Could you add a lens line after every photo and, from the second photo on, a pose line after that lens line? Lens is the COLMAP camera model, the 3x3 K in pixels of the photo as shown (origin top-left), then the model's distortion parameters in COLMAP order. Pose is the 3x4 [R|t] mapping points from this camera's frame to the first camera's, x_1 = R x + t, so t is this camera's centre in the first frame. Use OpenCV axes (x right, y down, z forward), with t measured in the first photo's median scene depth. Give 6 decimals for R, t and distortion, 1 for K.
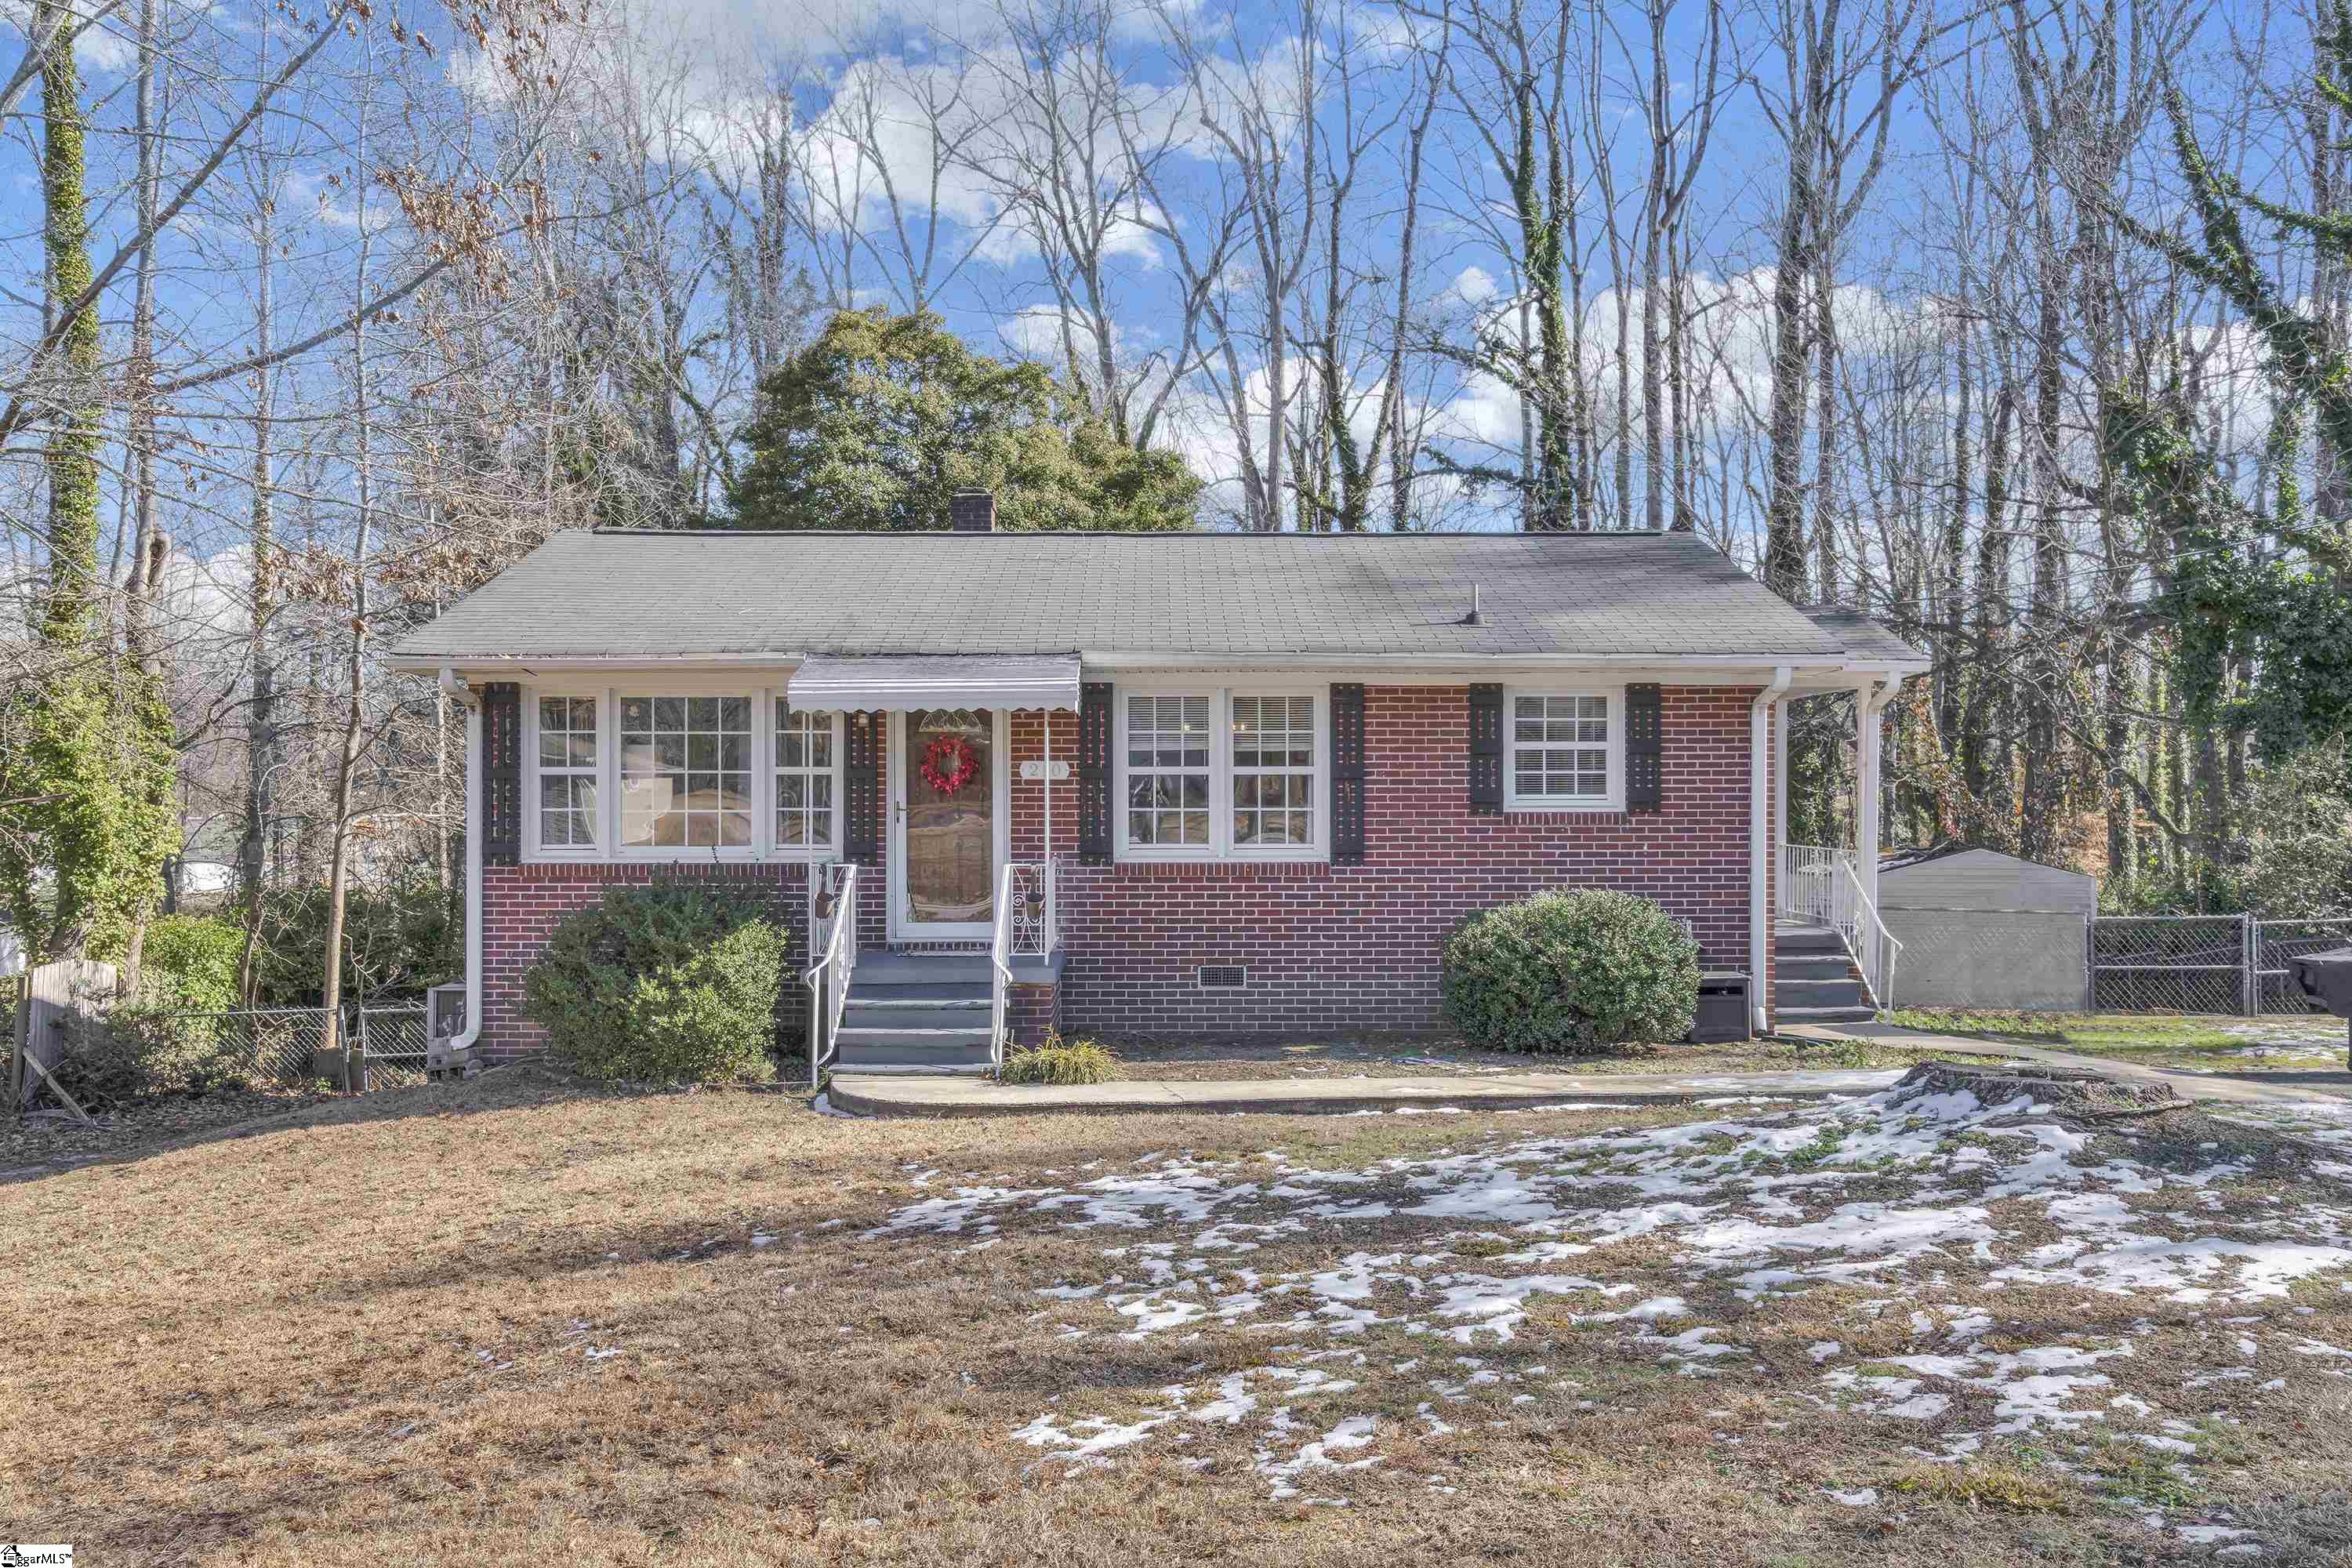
lens RADIAL K [[1939.8, 0, 1176.0], [0, 1939.8, 784.0], [0, 0, 1]] dist [0.011655, -0.023527]
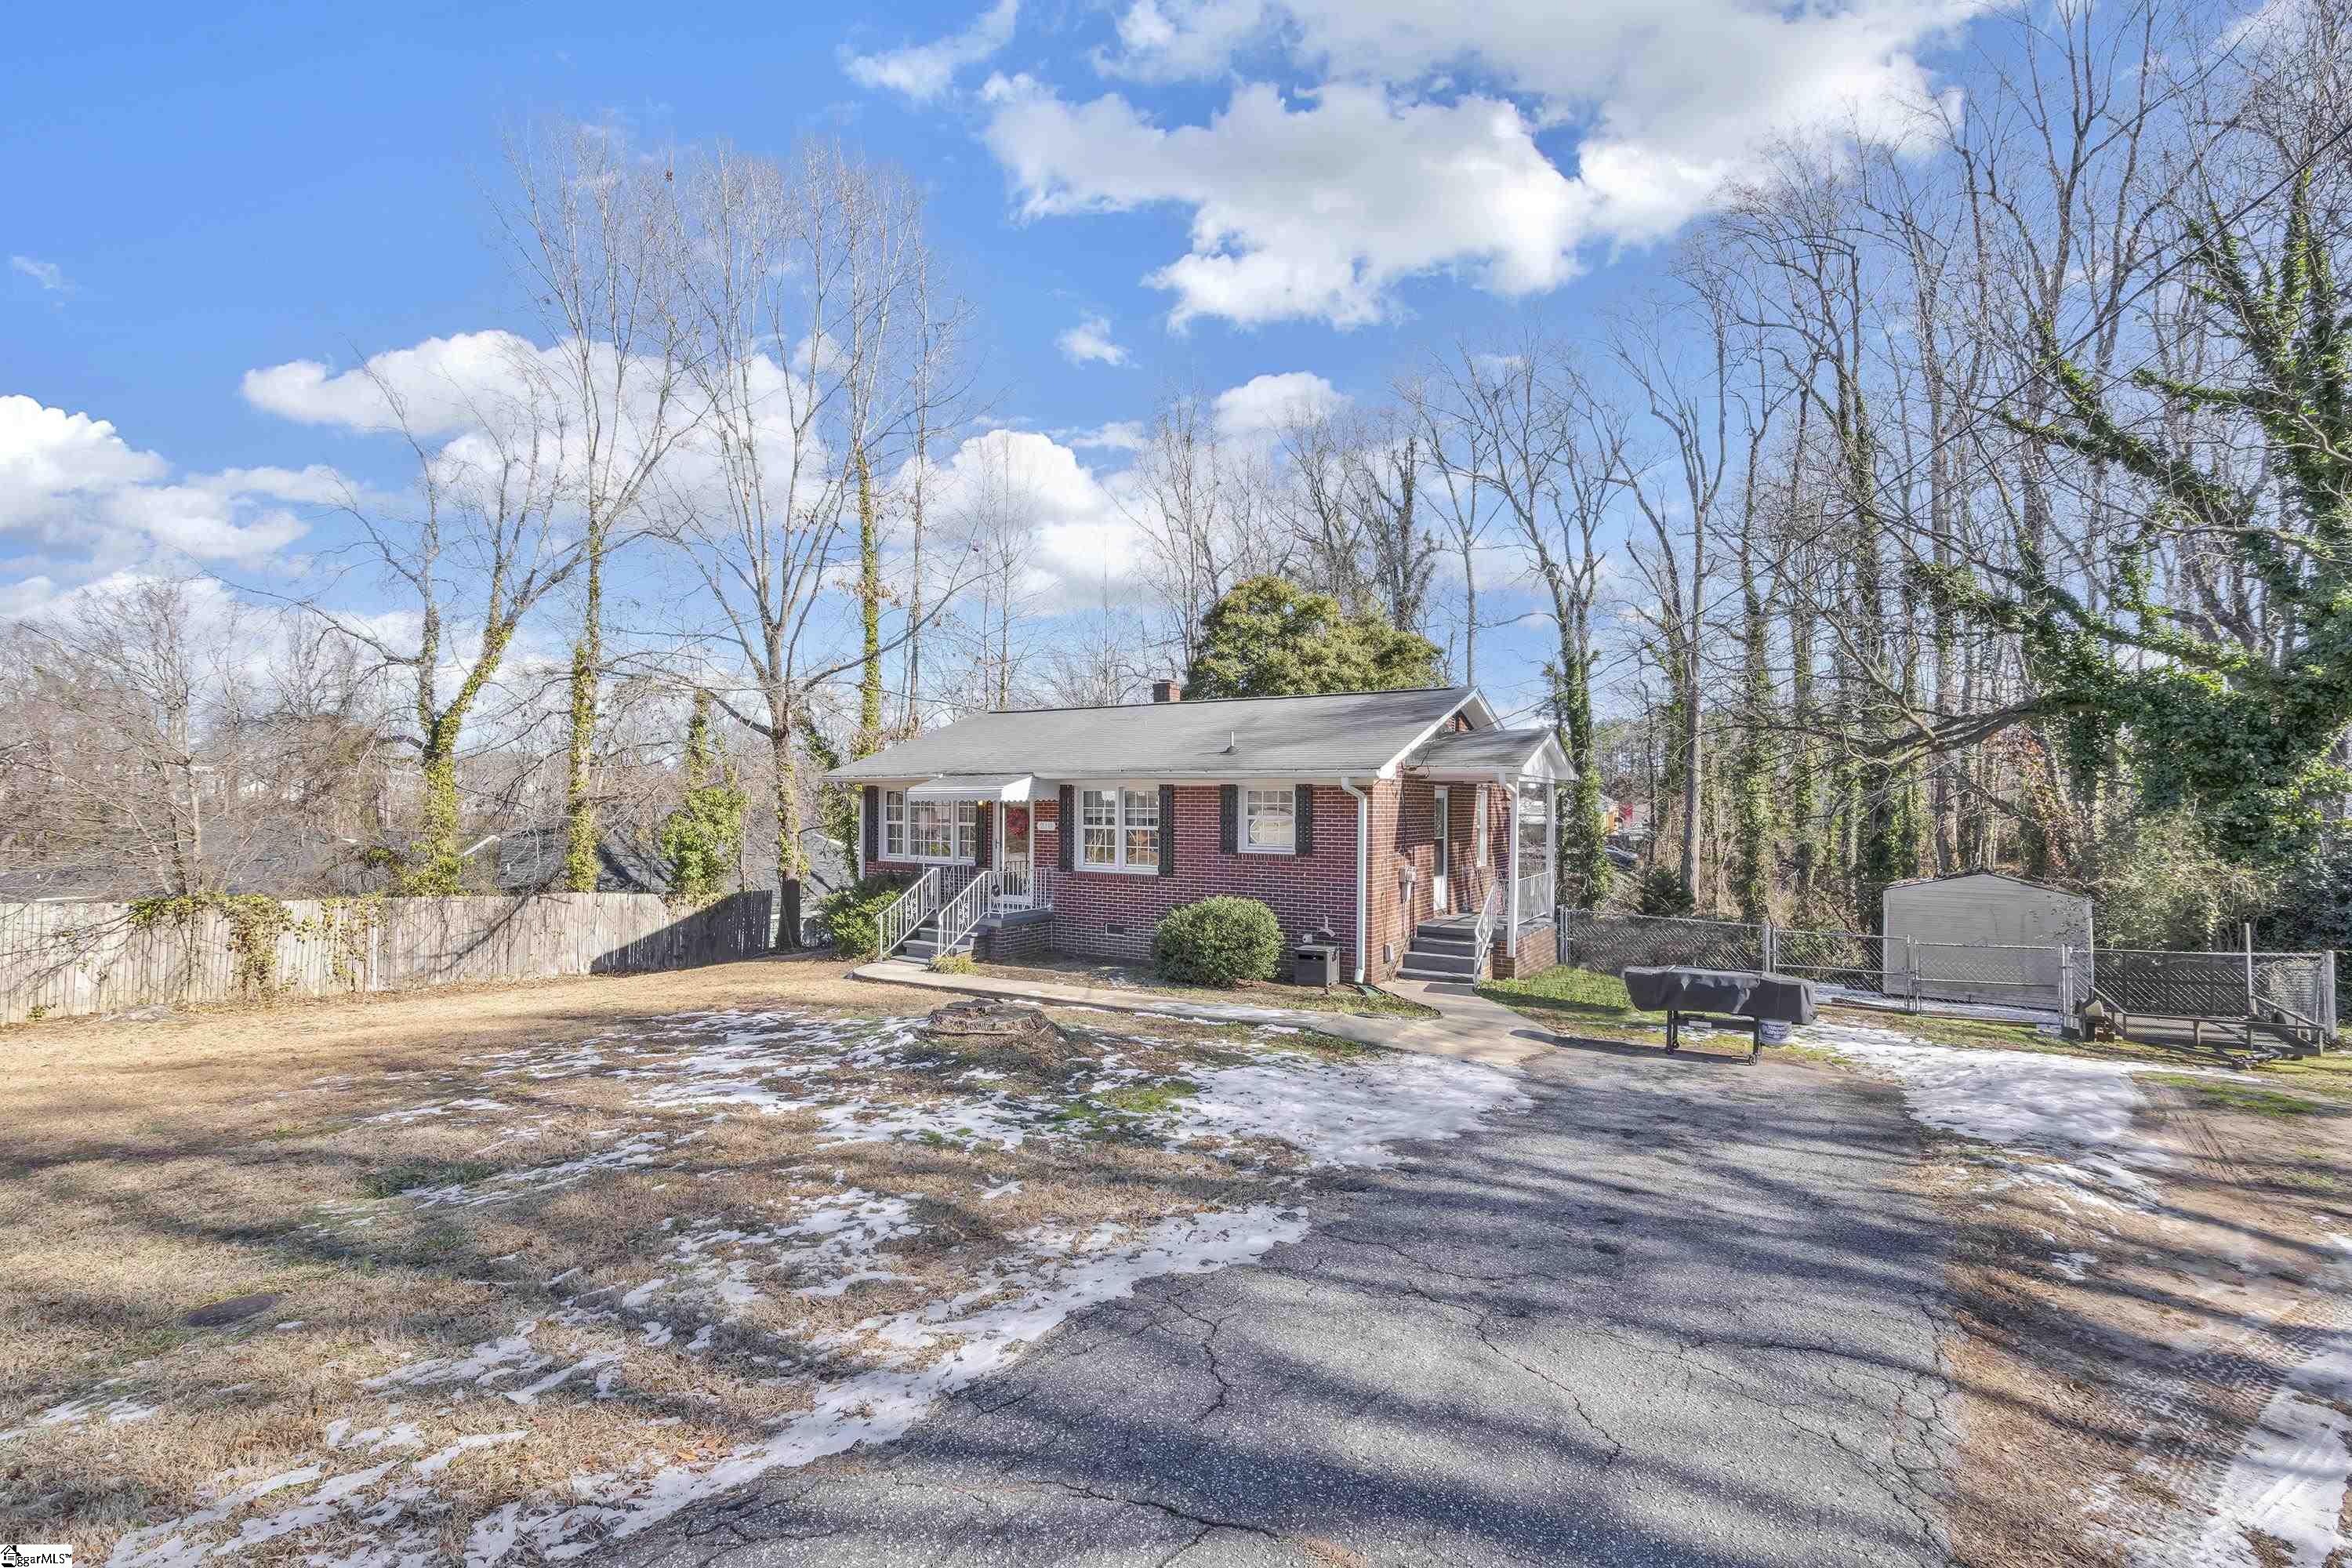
lens RADIAL K [[1044.2, 0, 1175.0], [0, 1044.2, 795.0], [0, 0, 1]] dist [-0.002475, -0.000037]
pose [[0.838049, 0.002048, -0.545591, 0.698592], [-0.003355, 0.999993, -0.001400, -0.041702], [0.545585, 0.003004, 0.838050, 0.121211]]
